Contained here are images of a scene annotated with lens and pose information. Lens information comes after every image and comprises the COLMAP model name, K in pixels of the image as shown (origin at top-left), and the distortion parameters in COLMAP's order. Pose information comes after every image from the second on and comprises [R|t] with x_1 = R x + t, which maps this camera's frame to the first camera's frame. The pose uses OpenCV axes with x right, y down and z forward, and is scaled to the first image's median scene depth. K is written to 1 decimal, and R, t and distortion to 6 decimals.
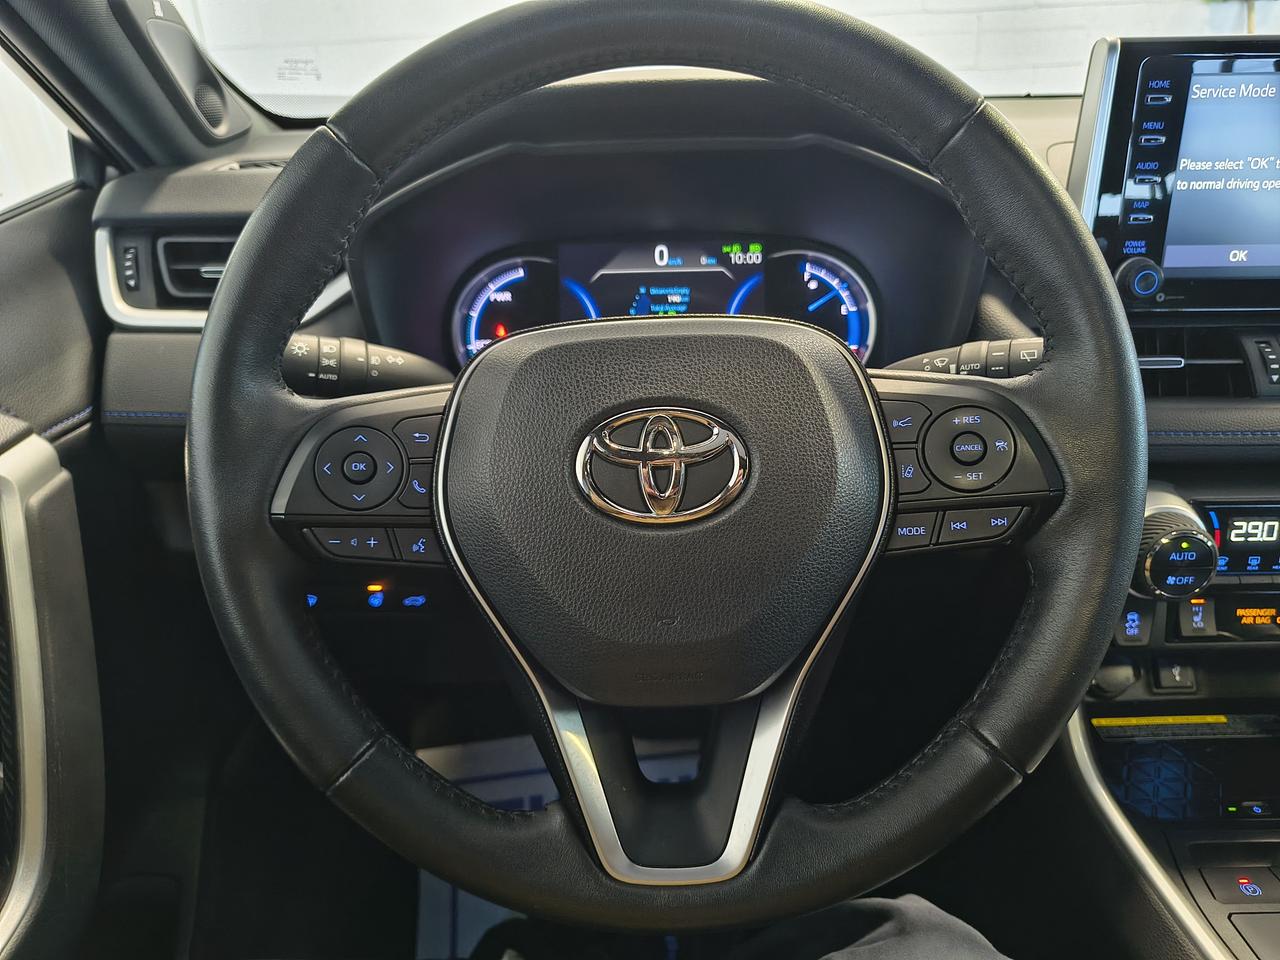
lens RADIAL K [[880.7, 0, 642.7], [0, 880.7, 463.2], [0, 0, 1]] dist [0.009363, 0.001979]
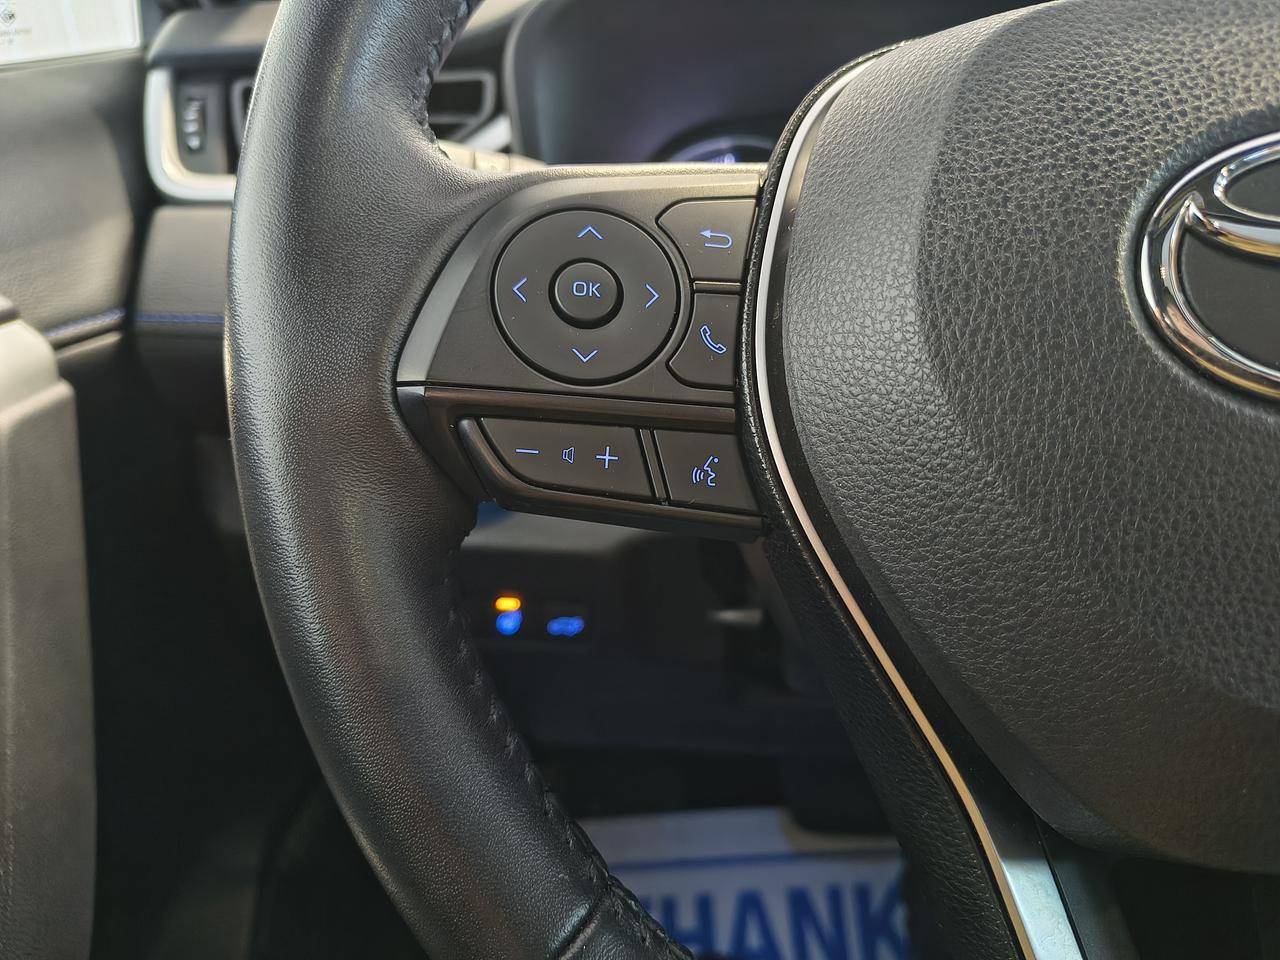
lens RADIAL K [[880.7, 0, 642.7], [0, 880.7, 463.2], [0, 0, 1]] dist [0.009363, 0.001979]
pose [[0.996130, 0.032035, -0.081850, -0.226258], [-0.037117, 0.997426, -0.061341, 0.108049], [0.079675, 0.064142, 0.994755, 0.493699]]
